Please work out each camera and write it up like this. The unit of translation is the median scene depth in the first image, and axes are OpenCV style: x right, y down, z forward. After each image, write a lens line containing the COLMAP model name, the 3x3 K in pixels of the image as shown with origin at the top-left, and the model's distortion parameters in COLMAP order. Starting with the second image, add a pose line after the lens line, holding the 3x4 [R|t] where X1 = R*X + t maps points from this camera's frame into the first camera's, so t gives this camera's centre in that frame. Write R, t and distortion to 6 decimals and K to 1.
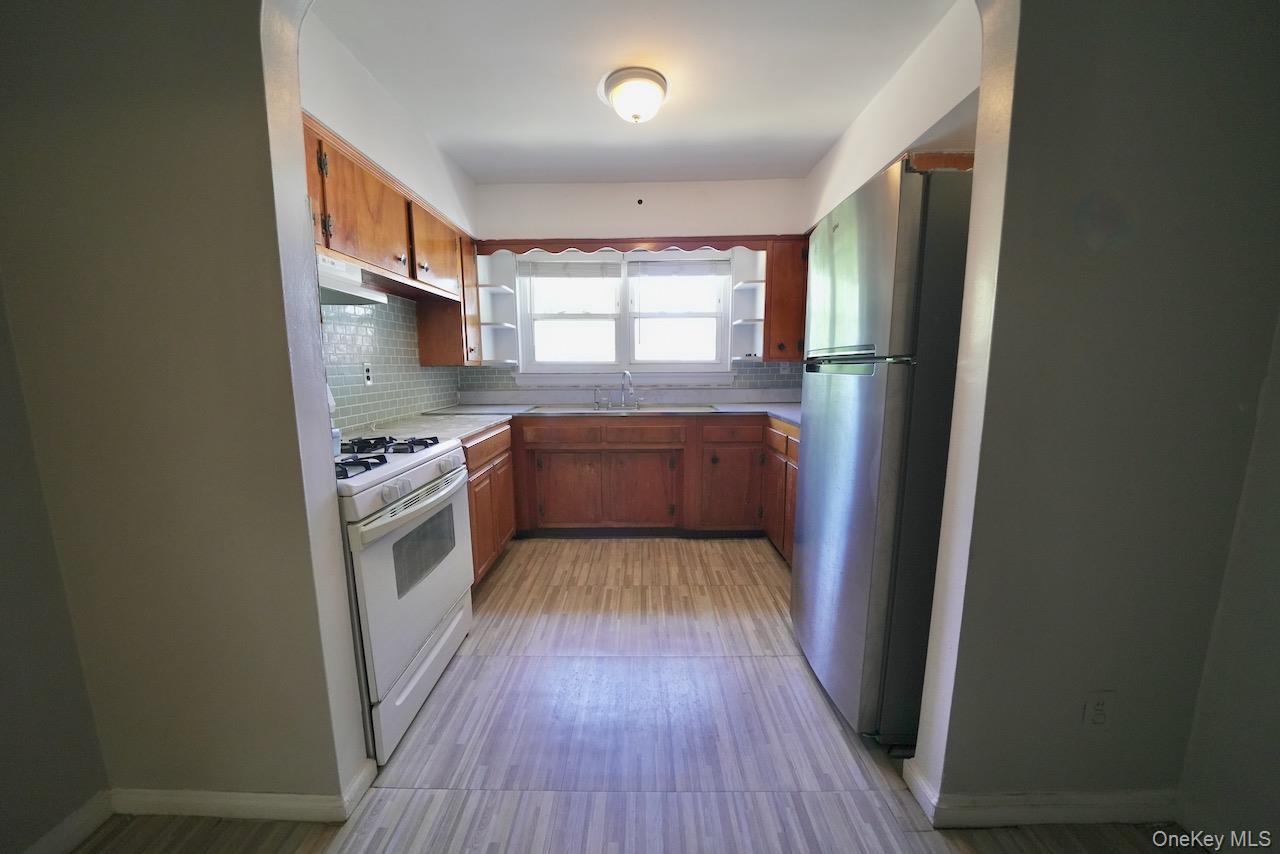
lens RADIAL K [[445.2, 0, 637.5], [0, 445.2, 429.6], [0, 0, 1]] dist [-0.020947, 0.000050]
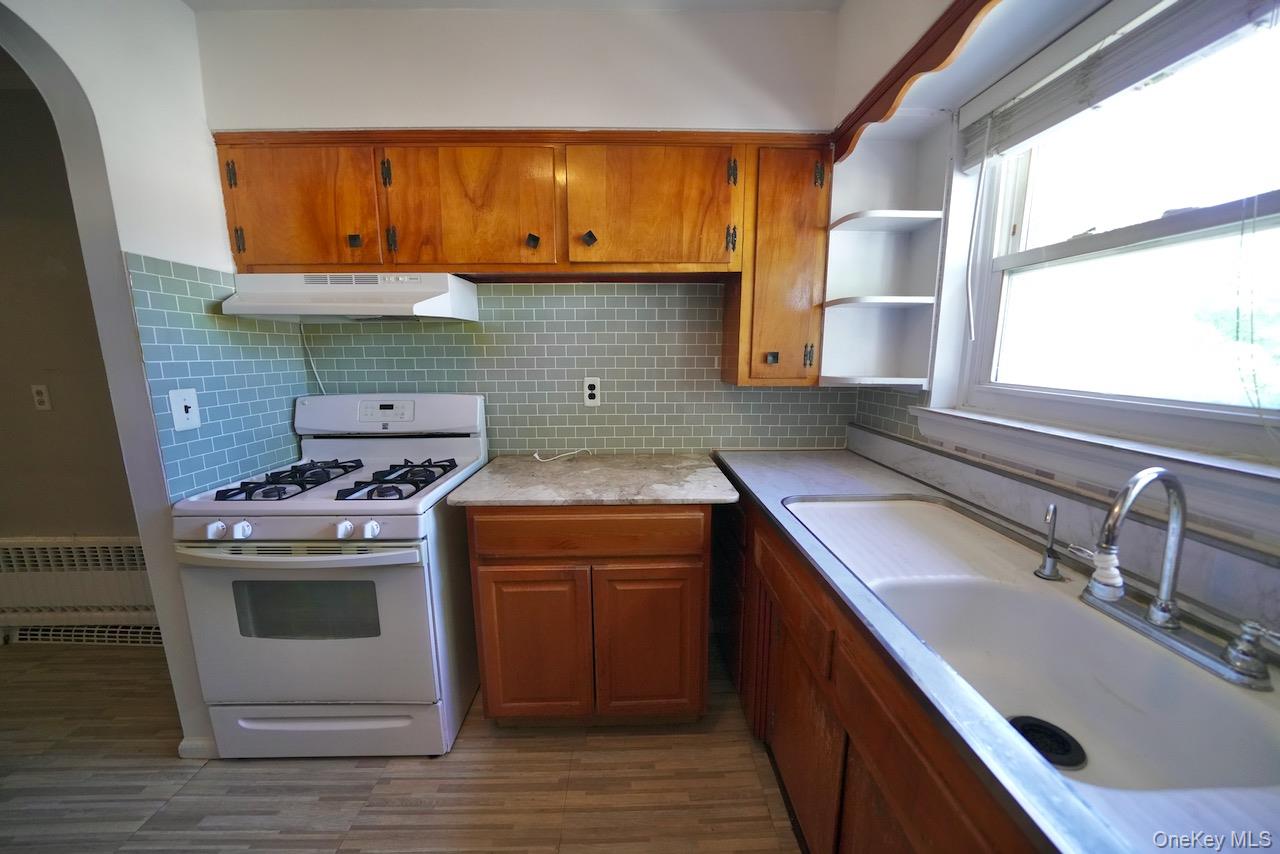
lens RADIAL K [[445.2, 0, 637.5], [0, 445.2, 429.6], [0, 0, 1]] dist [-0.020947, 0.000050]
pose [[0.037373, 0.177277, -0.983451, 0.169967], [-0.142183, 0.975070, 0.170363, -0.165588], [0.989135, 0.133463, 0.061647, 0.825925]]
